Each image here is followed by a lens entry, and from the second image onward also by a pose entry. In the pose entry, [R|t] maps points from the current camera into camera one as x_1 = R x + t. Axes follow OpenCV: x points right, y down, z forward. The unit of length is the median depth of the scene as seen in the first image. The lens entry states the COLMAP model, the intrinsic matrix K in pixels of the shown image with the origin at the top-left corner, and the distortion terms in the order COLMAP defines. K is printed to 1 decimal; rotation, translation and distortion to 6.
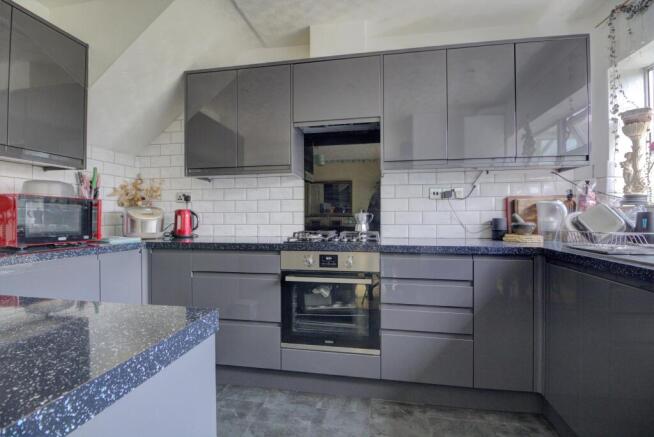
lens RADIAL K [[302.3, 0, 327.0], [0, 302.3, 218.5], [0, 0, 1]] dist [0.000307, -0.013569]
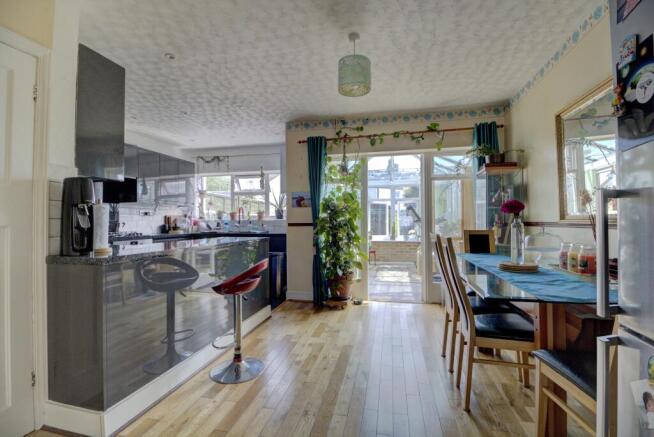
lens RADIAL K [[302.3, 0, 327.0], [0, 302.3, 218.5], [0, 0, 1]] dist [0.000307, -0.013569]
pose [[0.049520, 0.013507, 0.998682, -1.755252], [0.005226, 0.999891, -0.013783, -0.007792], [-0.998759, 0.005902, 0.049444, -0.409560]]
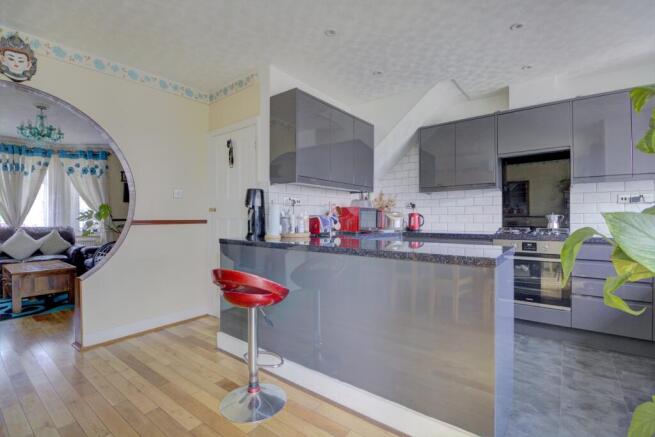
lens RADIAL K [[302.8, 0, 327.5], [0, 302.8, 218.5], [0, 0, 1]] dist [0.000307, -0.013569]
pose [[0.884575, -0.000426, -0.466398, -0.153313], [-0.000481, 0.999998, -0.001825, 0.001418], [0.466398, 0.001839, 0.884573, -0.686940]]
